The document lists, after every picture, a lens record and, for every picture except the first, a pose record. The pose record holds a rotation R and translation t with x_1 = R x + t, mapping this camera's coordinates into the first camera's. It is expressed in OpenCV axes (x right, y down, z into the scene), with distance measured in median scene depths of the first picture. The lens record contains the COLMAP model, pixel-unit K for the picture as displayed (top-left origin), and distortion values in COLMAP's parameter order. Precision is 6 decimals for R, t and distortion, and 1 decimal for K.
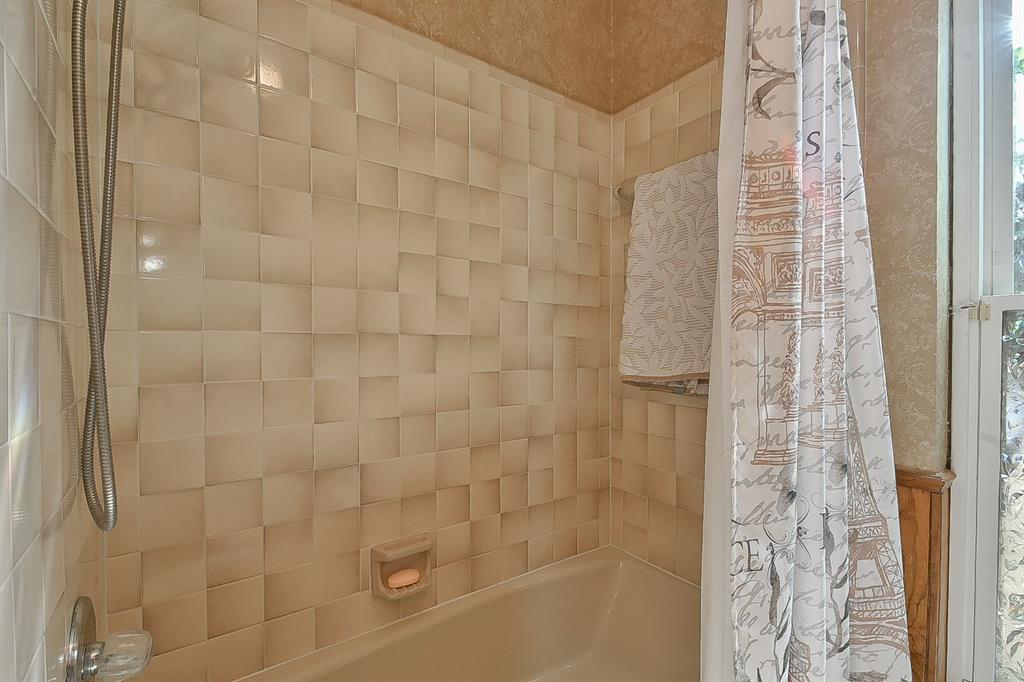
lens RADIAL K [[451.9, 0, 509.4], [0, 451.9, 353.8], [0, 0, 1]] dist [0.008806, -0.000590]
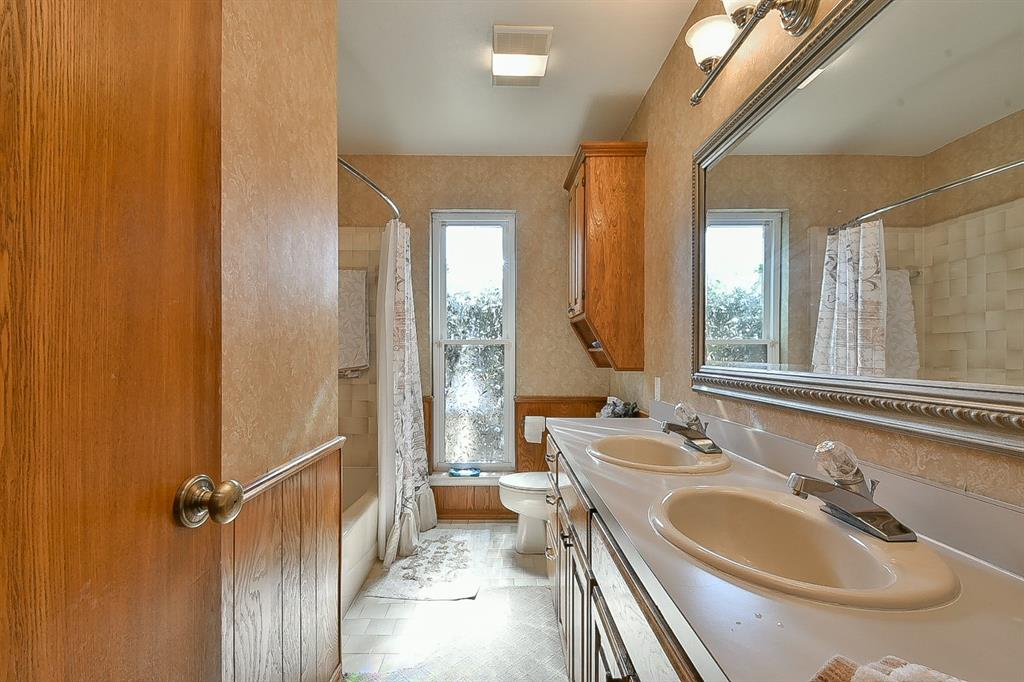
lens RADIAL K [[451.9, 0, 509.4], [0, 451.9, 353.8], [0, 0, 1]] dist [0.008806, -0.000590]
pose [[0.565930, 0.004396, 0.824442, -1.452994], [0.010734, 0.999862, -0.012700, 0.017769], [-0.824383, 0.016036, 0.565805, -1.331911]]
